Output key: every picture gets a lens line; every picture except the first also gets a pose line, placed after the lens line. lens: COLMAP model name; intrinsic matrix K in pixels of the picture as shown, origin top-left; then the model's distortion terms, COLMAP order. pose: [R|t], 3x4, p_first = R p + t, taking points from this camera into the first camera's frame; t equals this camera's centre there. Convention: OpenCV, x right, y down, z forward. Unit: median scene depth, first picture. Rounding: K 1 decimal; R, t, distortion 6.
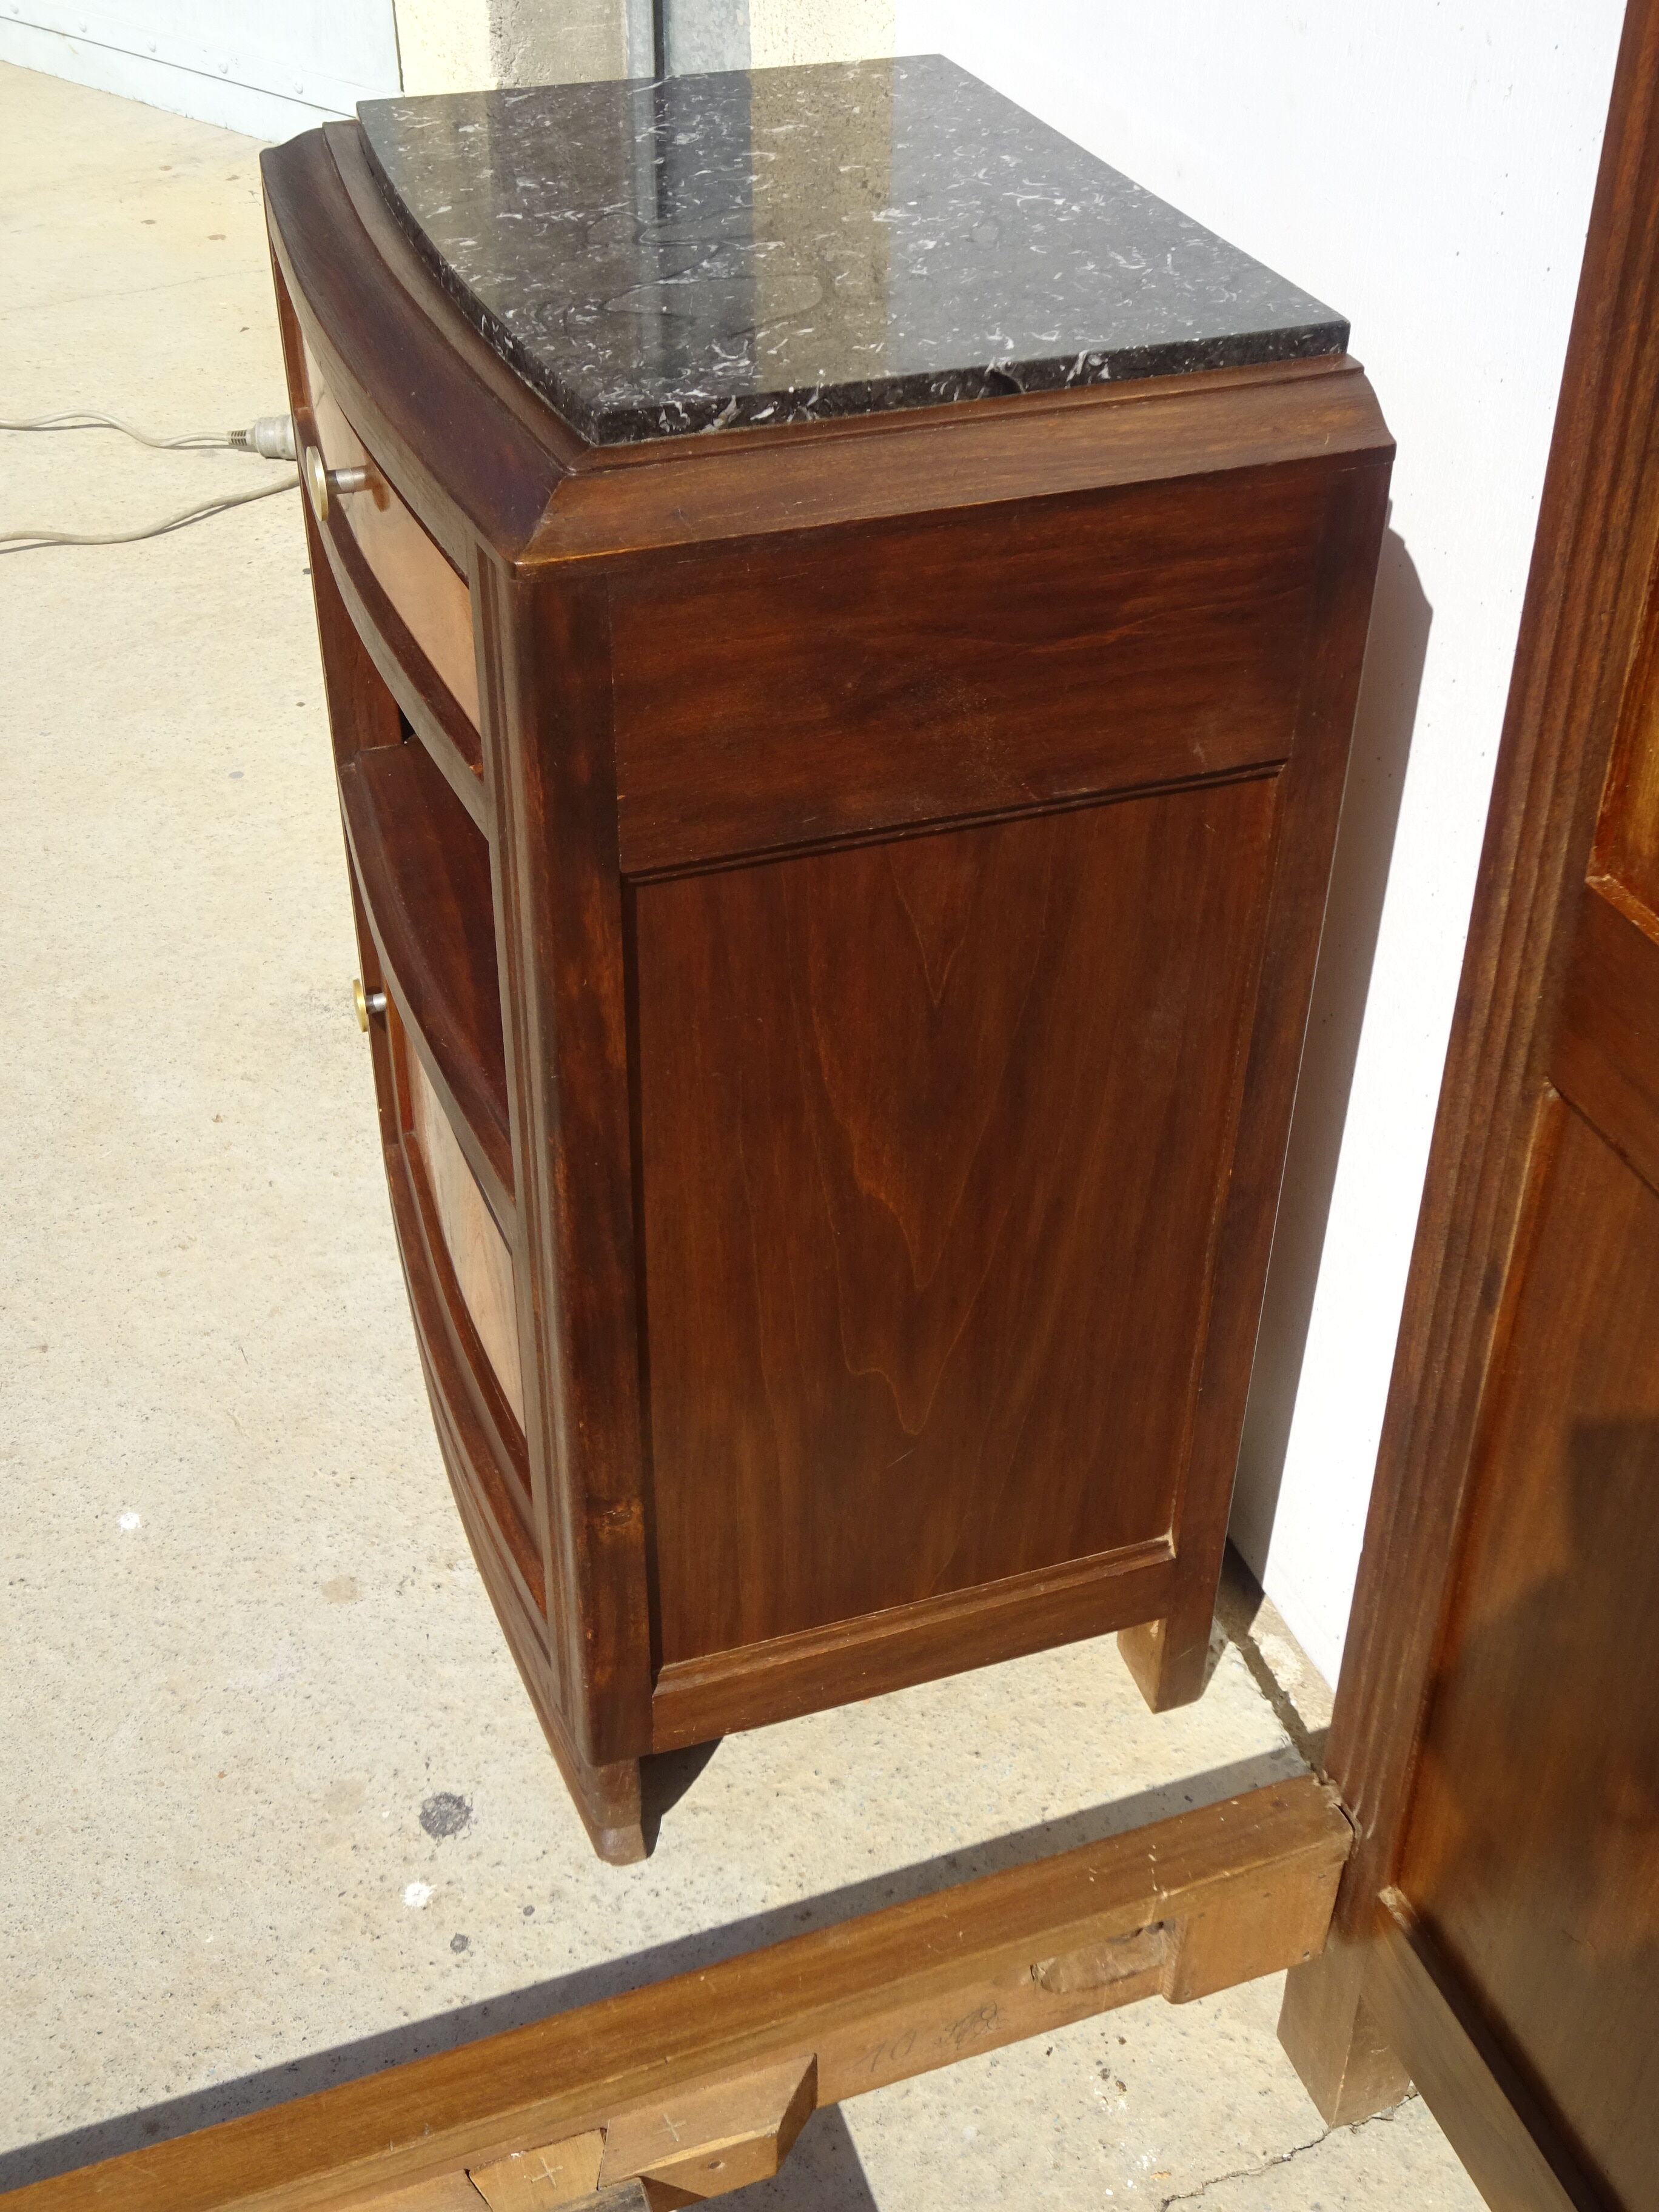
lens RADIAL K [[2474.0, 0, 830.4], [0, 2474.0, 1091.8], [0, 0, 1]] dist [0.011789, 0.000000]
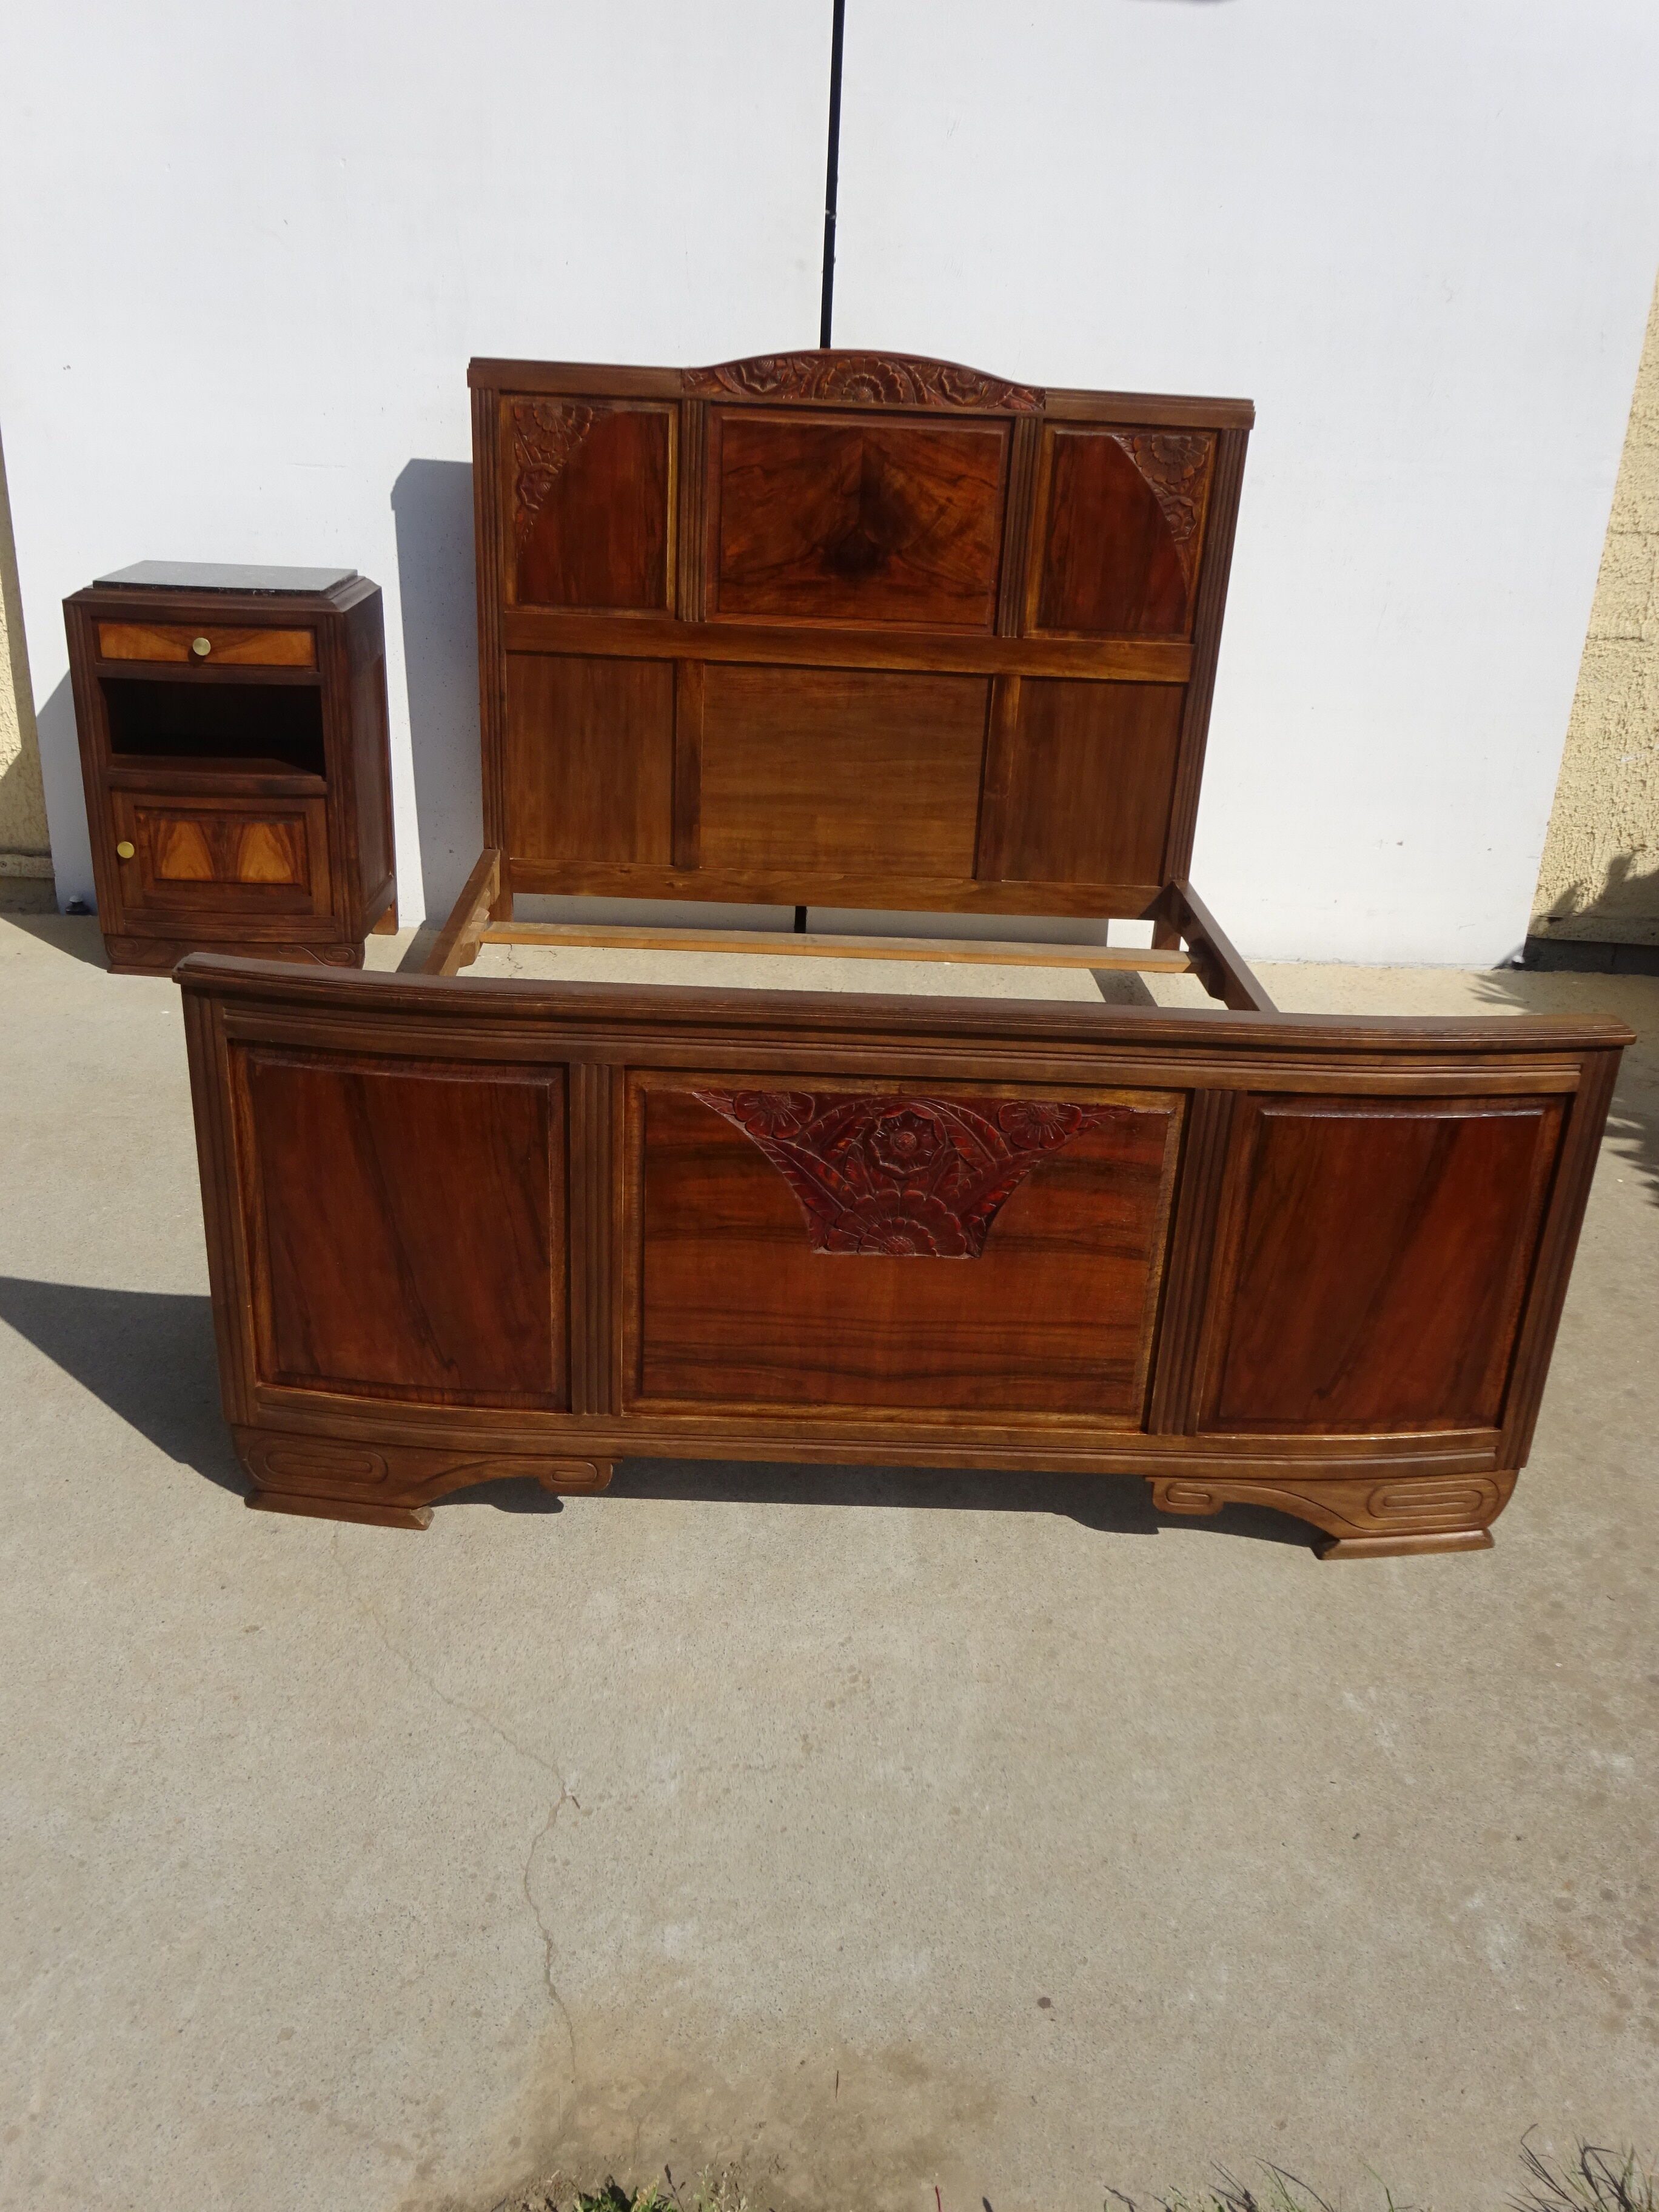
lens RADIAL K [[1858.4, 0, 834.1], [0, 1858.4, 1104.4], [0, 0, 1]] dist [0.003925, 0.001368]
pose [[0.319426, -0.367601, 0.873405, -3.187327], [0.528804, 0.833981, 0.157612, 0.521751], [-0.786342, 0.411515, 0.460784, -1.085707]]
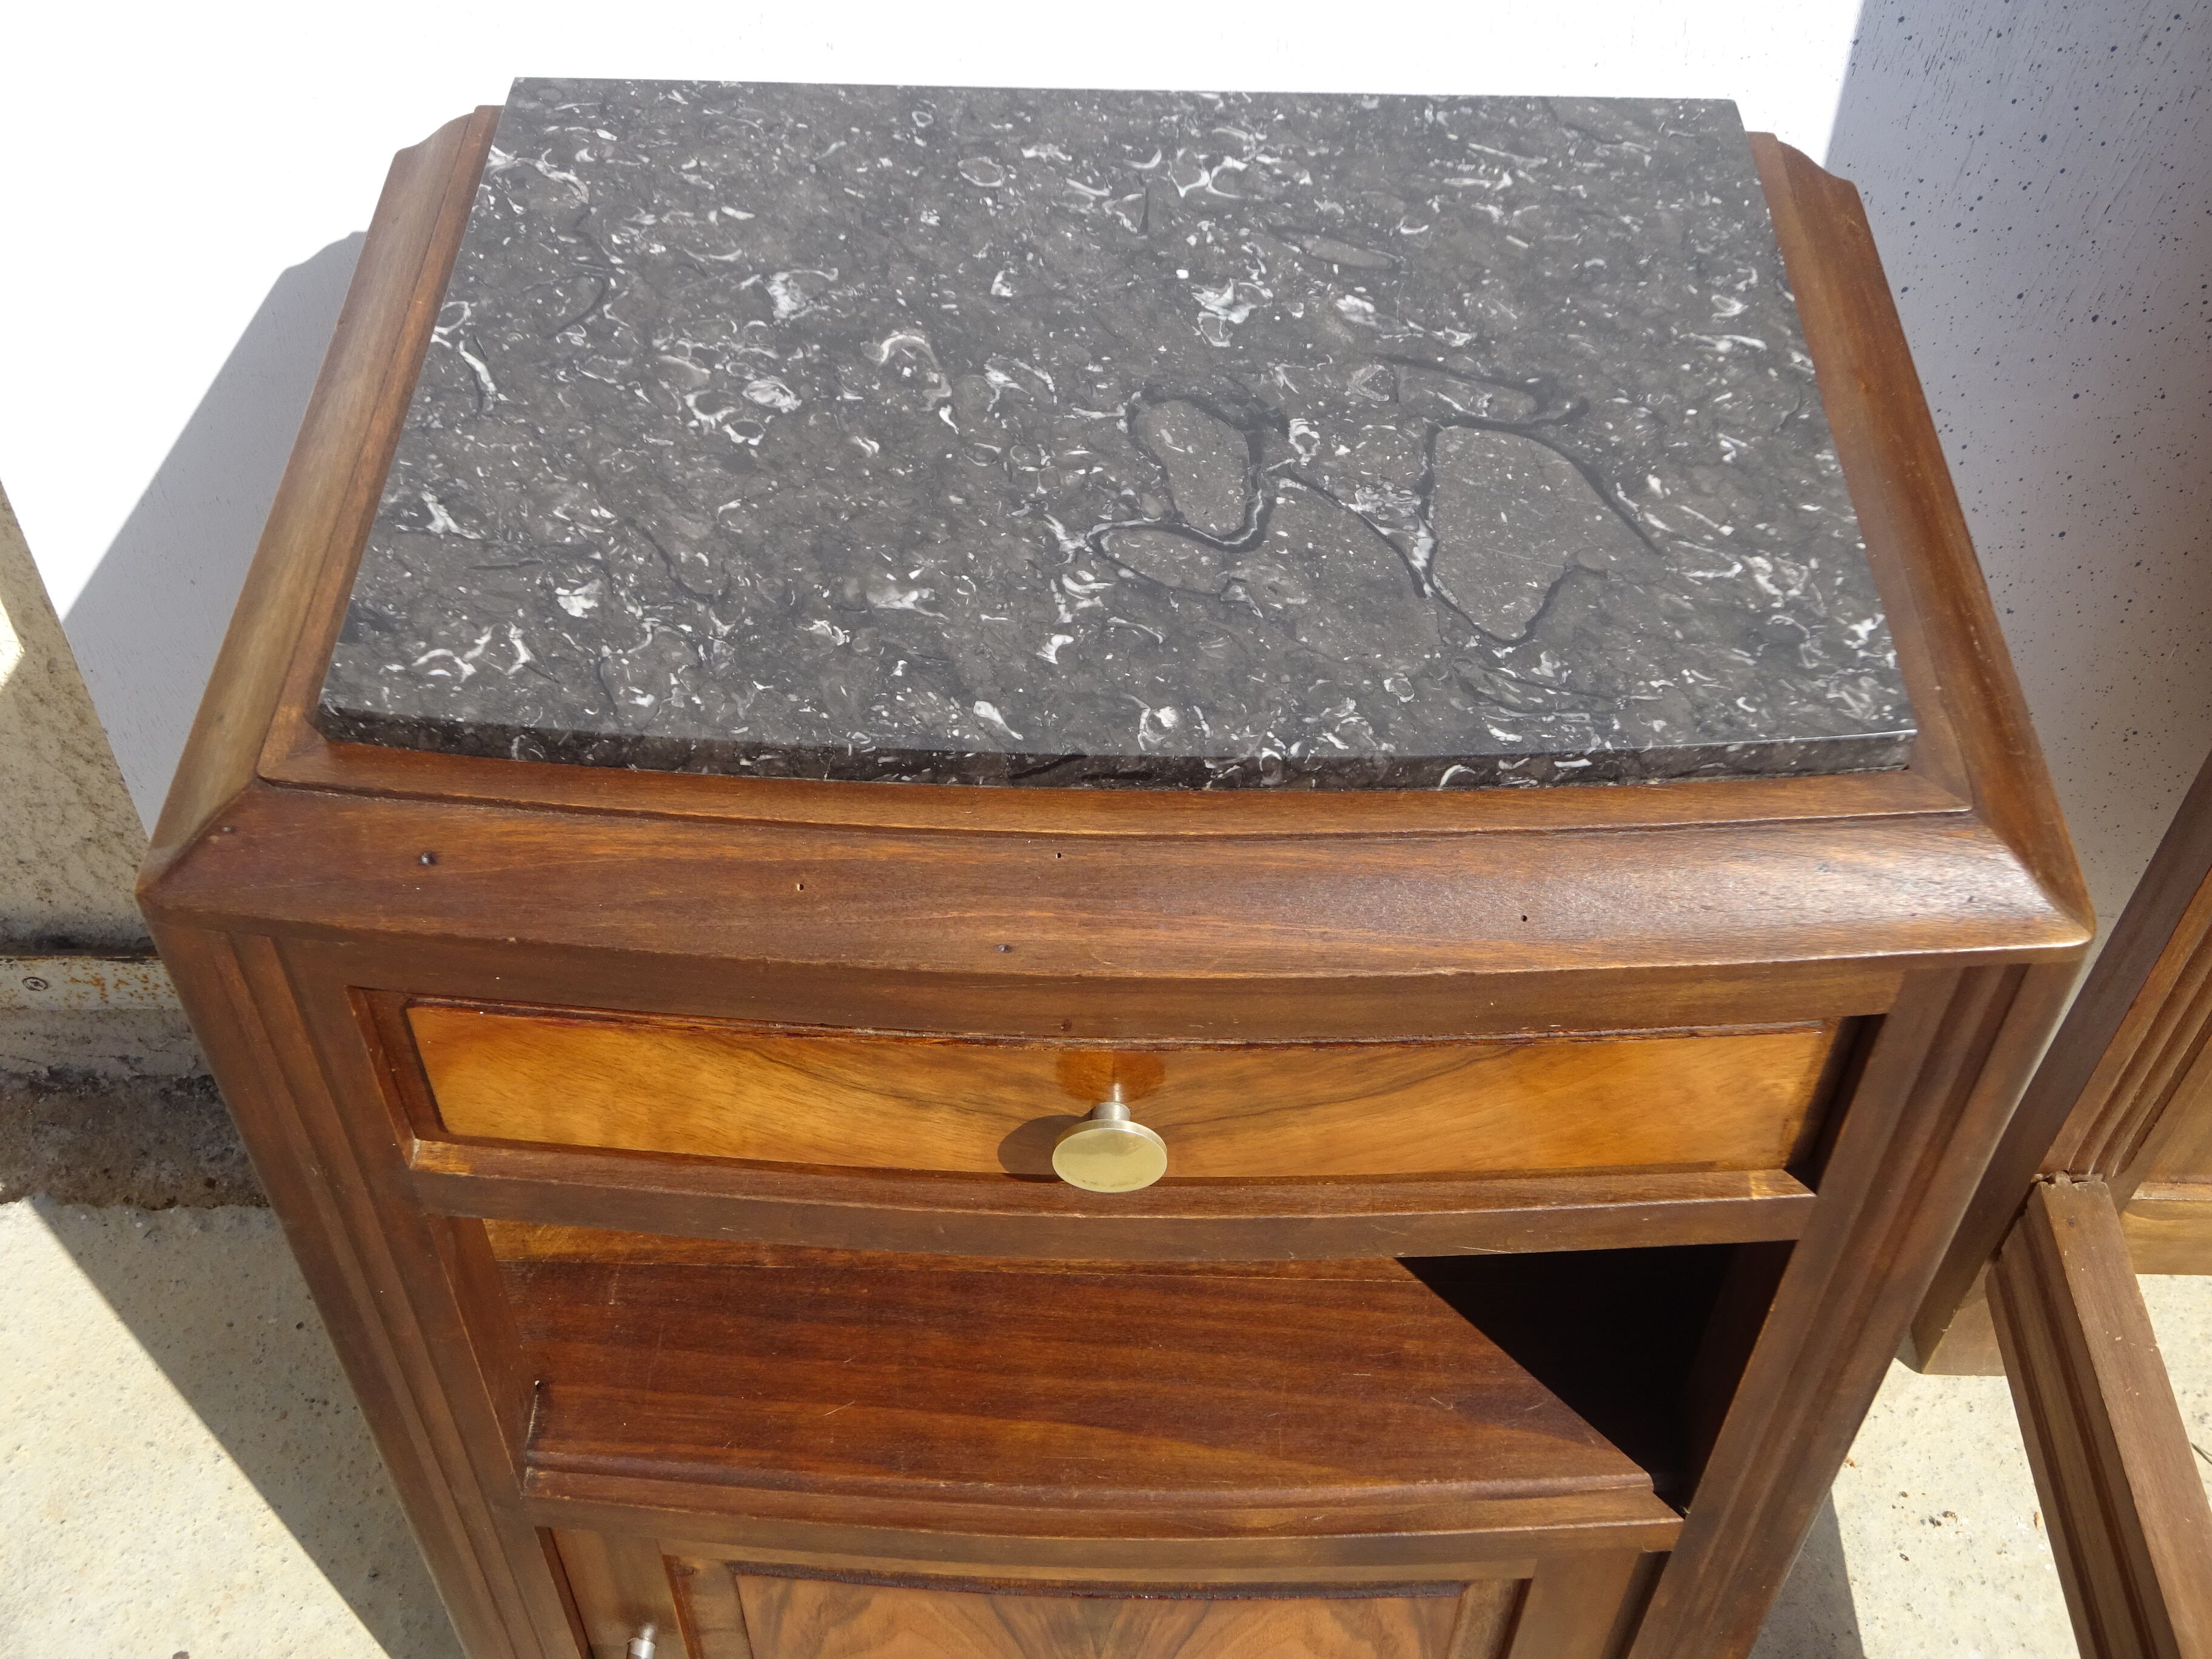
lens RADIAL K [[2474.0, 0, 1110.8], [0, 2474.0, 839.8], [0, 0, 1]] dist [0.011789, 0.000000]
pose [[0.354056, -0.705168, 0.614315, -0.585414], [0.546617, 0.689019, 0.475881, -0.654521], [-0.758851, 0.167306, 0.629408, 0.637323]]
